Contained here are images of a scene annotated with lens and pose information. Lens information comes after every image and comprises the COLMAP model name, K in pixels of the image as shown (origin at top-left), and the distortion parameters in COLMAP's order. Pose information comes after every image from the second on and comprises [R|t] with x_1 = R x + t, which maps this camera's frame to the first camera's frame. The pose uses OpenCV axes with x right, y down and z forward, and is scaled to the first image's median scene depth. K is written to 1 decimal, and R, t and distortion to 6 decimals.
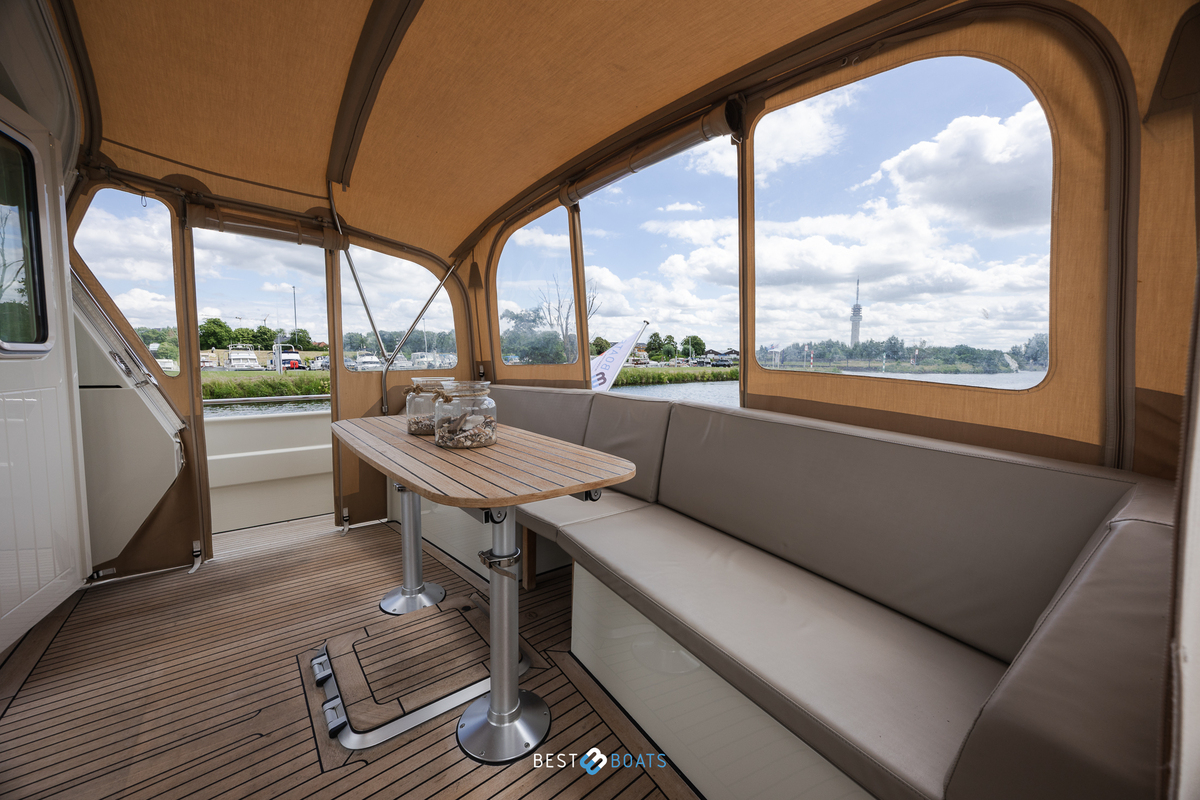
lens RADIAL K [[461.2, 0, 602.3], [0, 461.2, 402.3], [0, 0, 1]] dist [-0.003321, 0.001041]
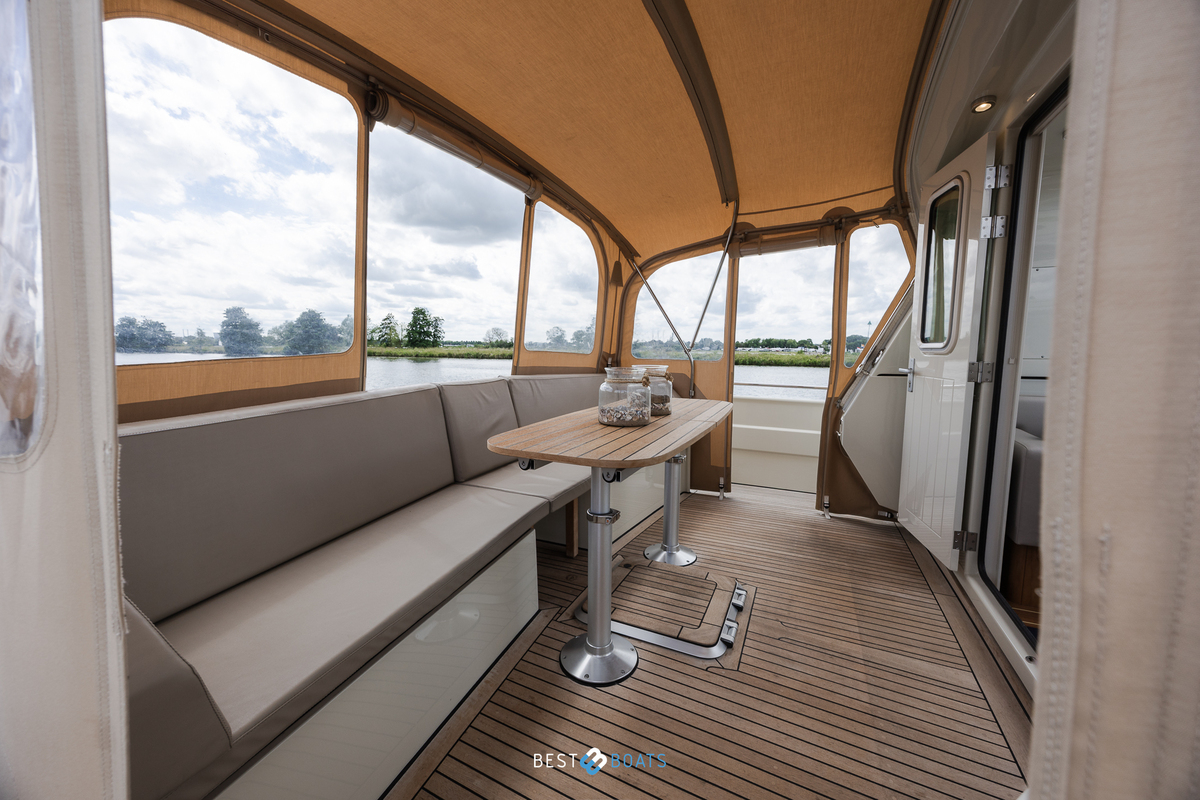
lens RADIAL K [[461.2, 0, 592.6], [0, 461.2, 411.3], [0, 0, 1]] dist [-0.003321, 0.001041]
pose [[-0.438276, -0.145380, 0.887006, -1.136256], [0.075384, 0.977411, 0.197445, -0.154275], [-0.895674, 0.153401, -0.417417, 1.387809]]
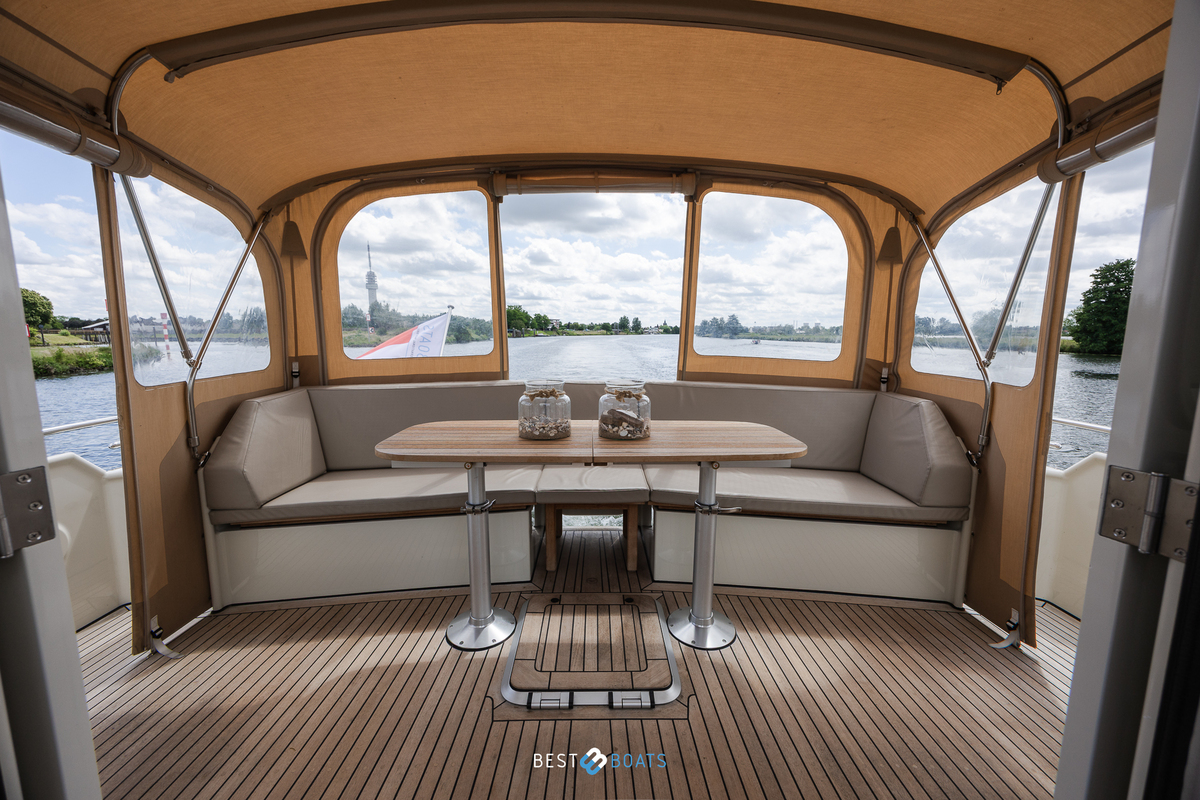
lens RADIAL K [[461.2, 0, 599.3], [0, 461.2, 402.1], [0, 0, 1]] dist [-0.003321, 0.001041]
pose [[0.613983, -0.132449, 0.778128, -0.992169], [0.083088, 0.991189, 0.103154, -0.093623], [-0.784934, 0.001319, 0.619578, 0.279689]]
